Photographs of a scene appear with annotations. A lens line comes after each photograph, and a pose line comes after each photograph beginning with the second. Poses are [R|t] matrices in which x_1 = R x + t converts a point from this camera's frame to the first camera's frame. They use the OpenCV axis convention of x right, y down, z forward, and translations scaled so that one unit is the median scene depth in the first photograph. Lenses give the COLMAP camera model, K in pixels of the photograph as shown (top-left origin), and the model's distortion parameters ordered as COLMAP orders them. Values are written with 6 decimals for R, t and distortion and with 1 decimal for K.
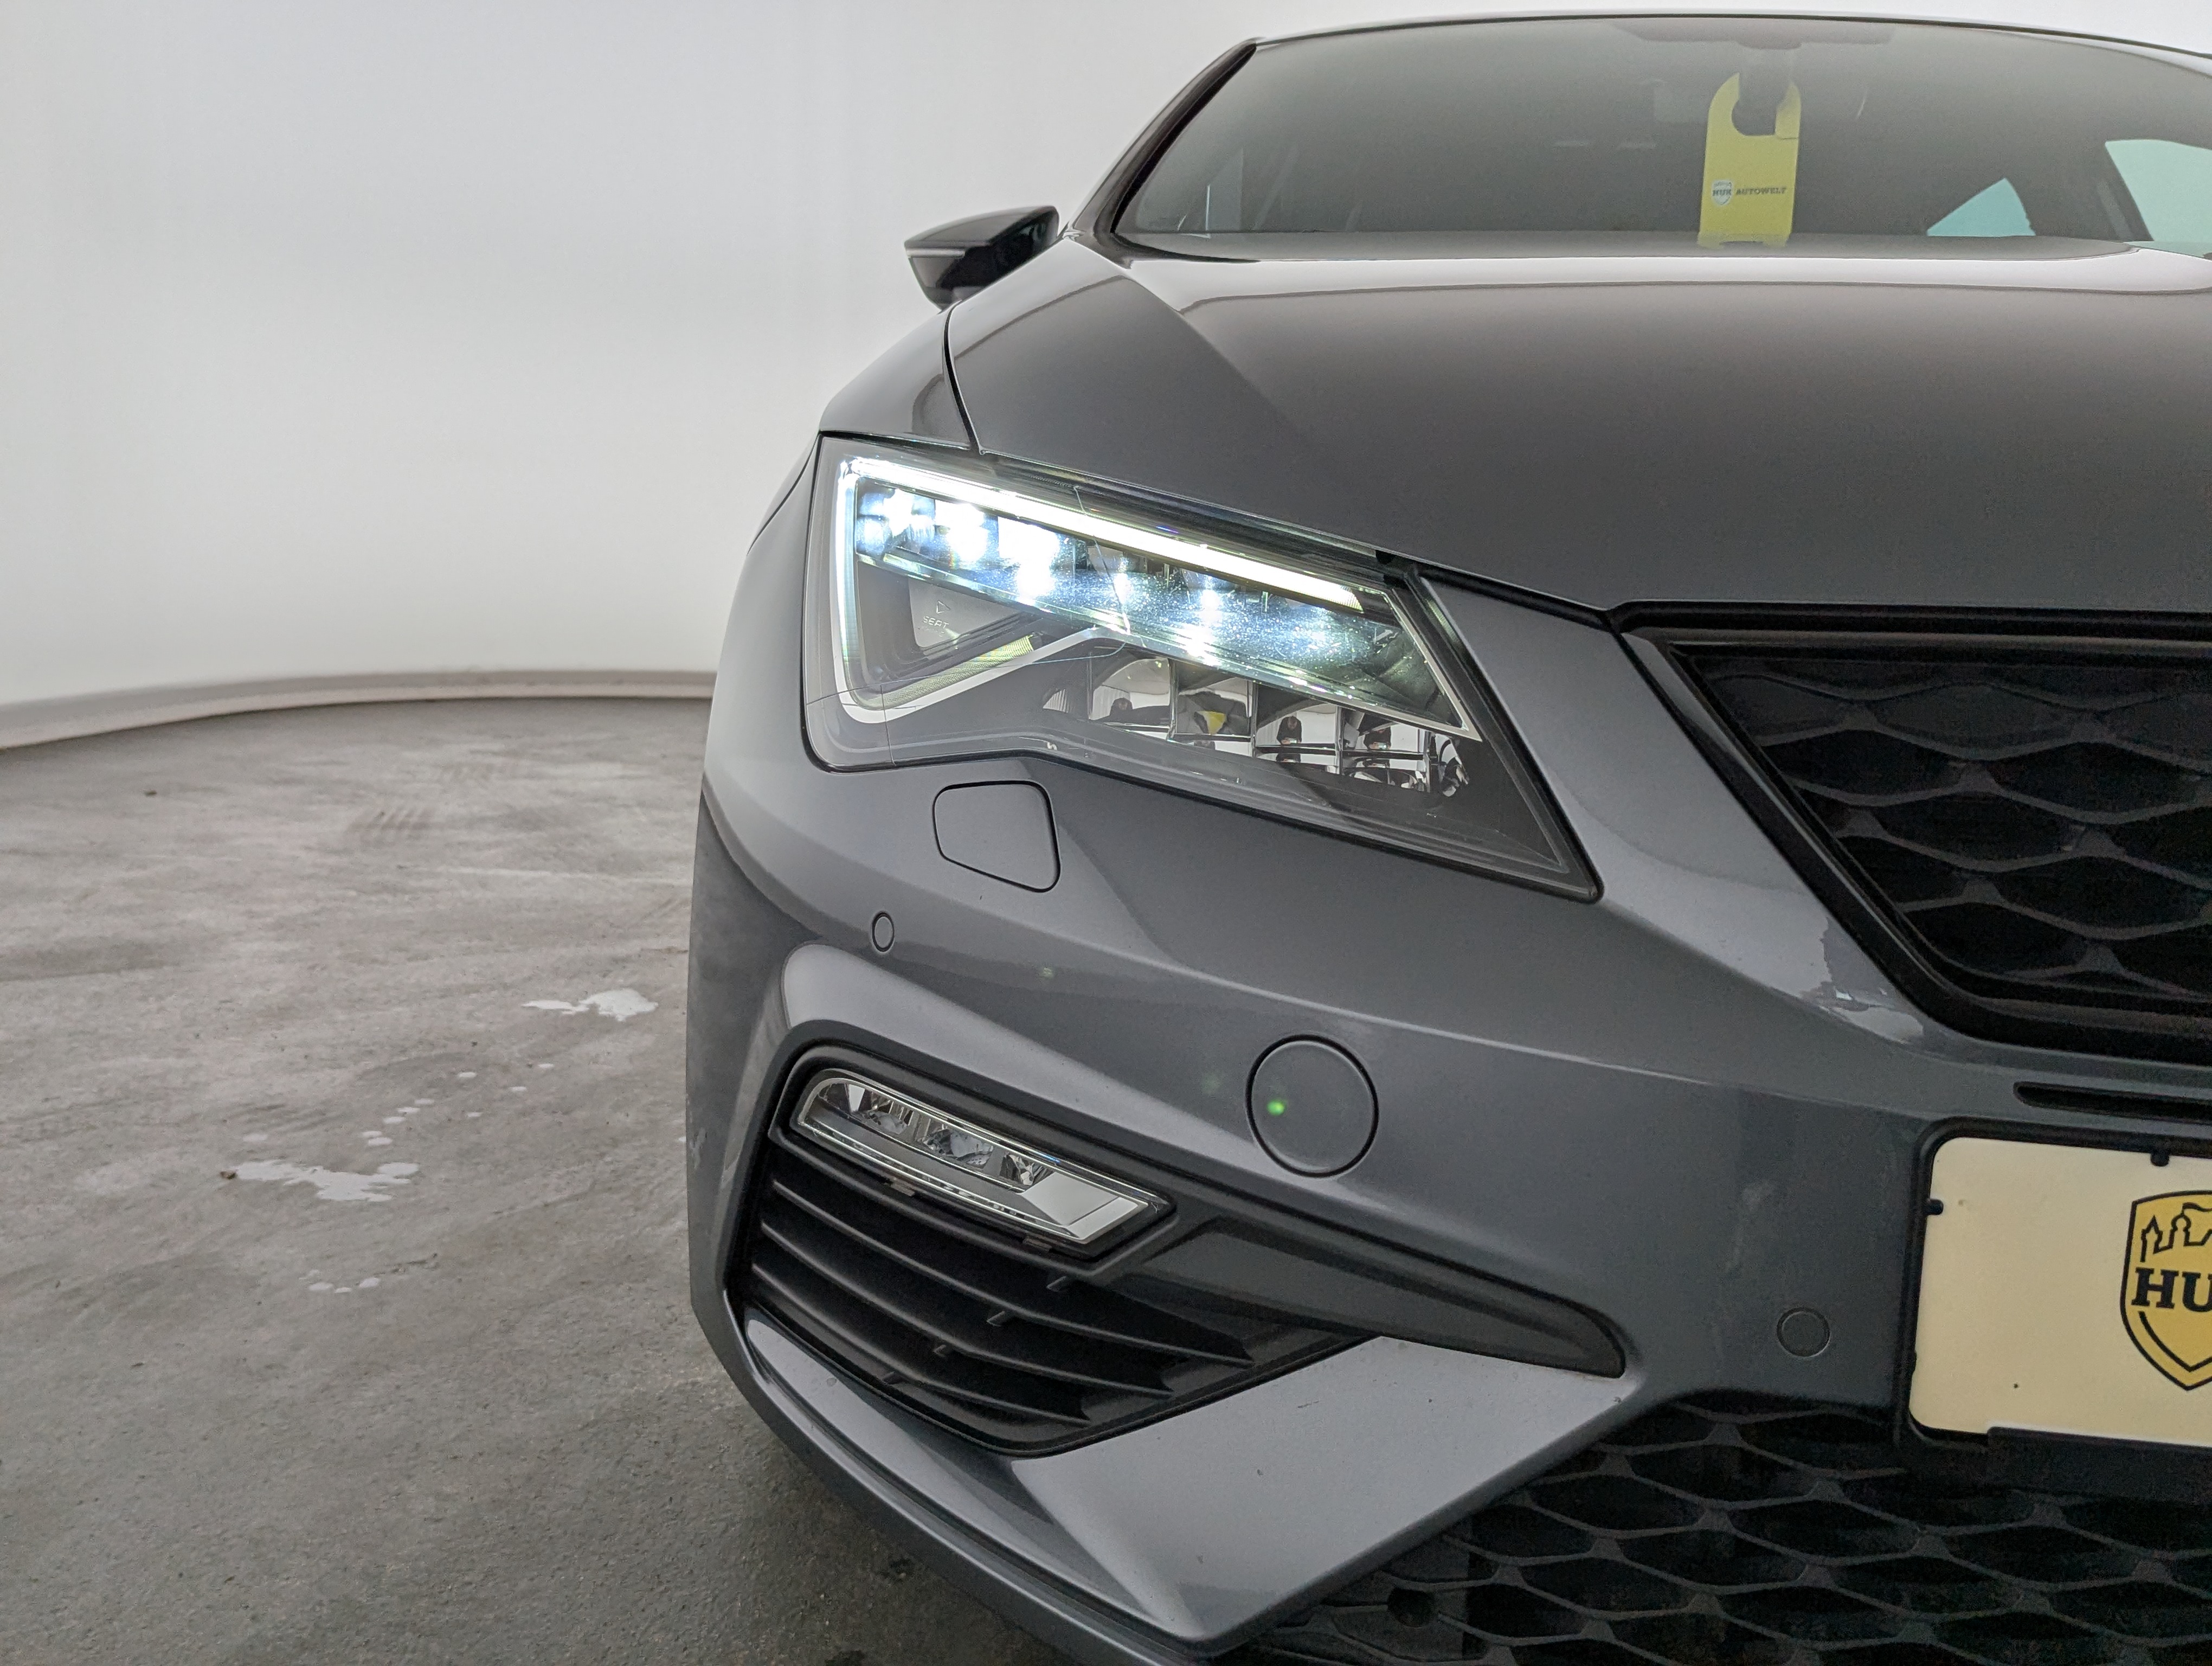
lens RADIAL K [[1916.3, 0, 1111.7], [0, 1916.3, 858.1], [0, 0, 1]] dist [0.035210, -0.011995]
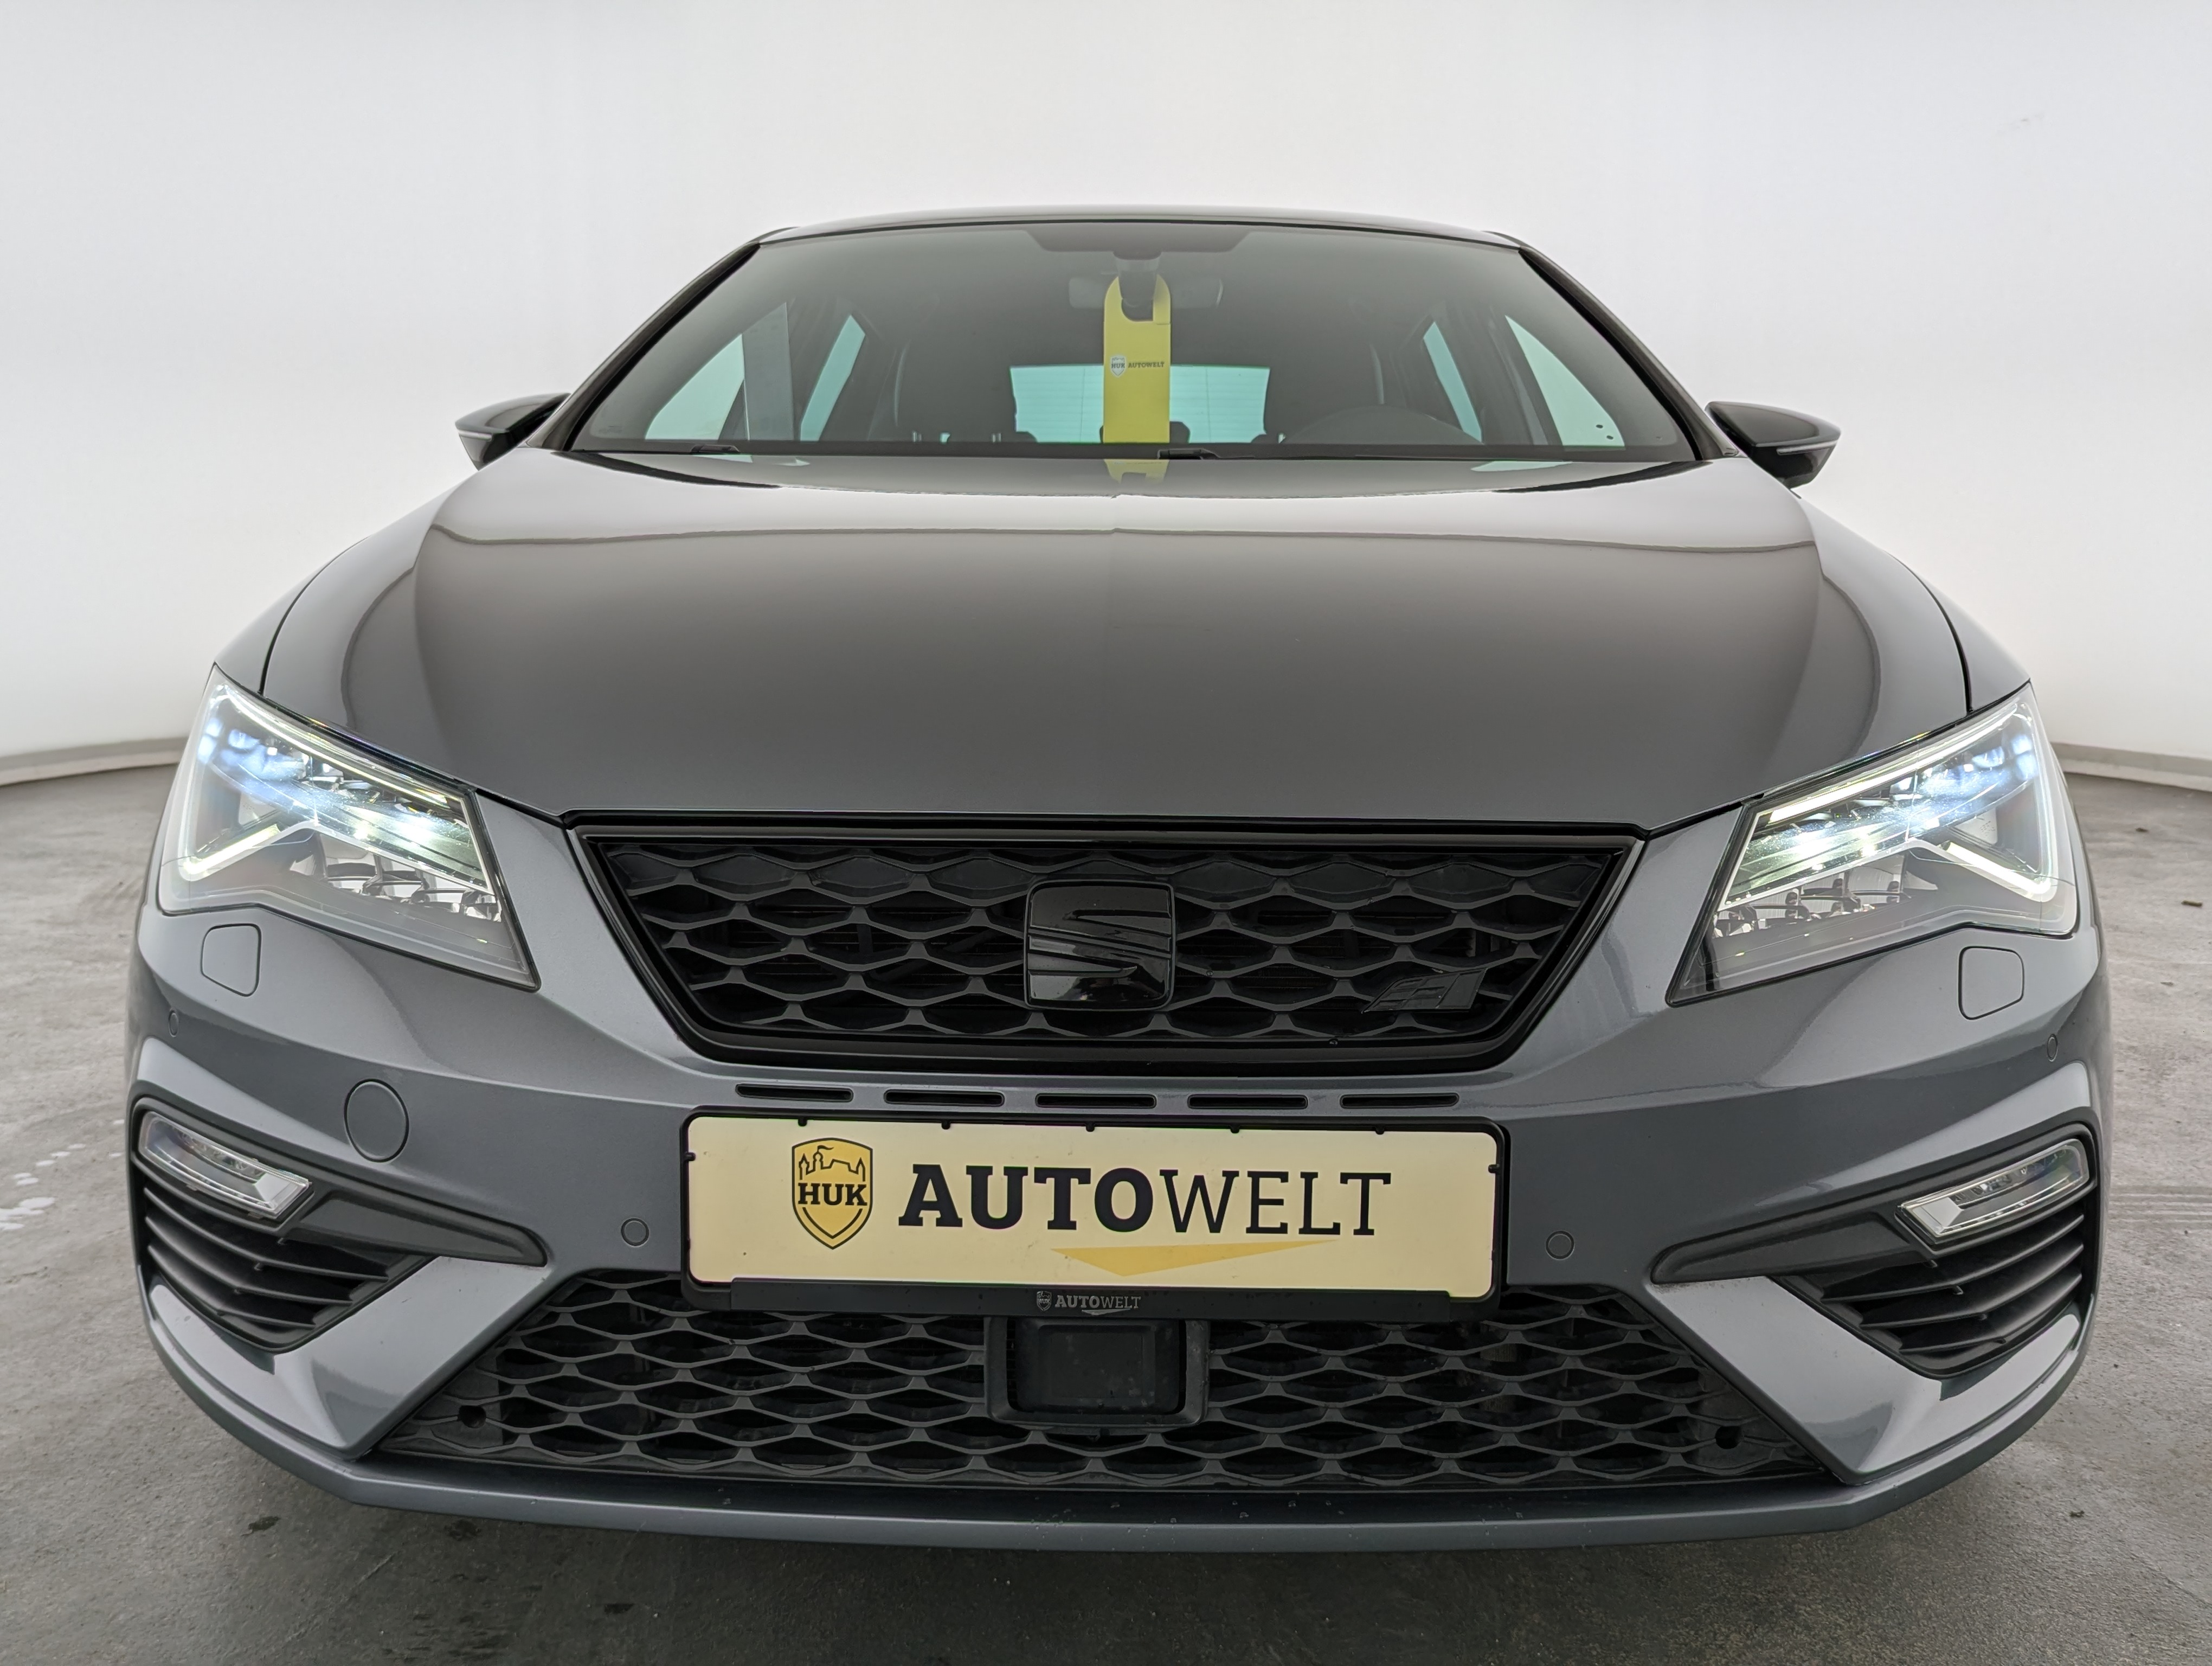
lens RADIAL K [[1865.9, 0, 1094.0], [0, 1865.9, 838.0], [0, 0, 1]] dist [0.011679, -0.005423]
pose [[0.995854, -0.046570, 0.078135, 0.310203], [0.047630, 0.998796, -0.011754, -0.035119], [-0.077494, 0.015427, 0.996873, -0.348920]]
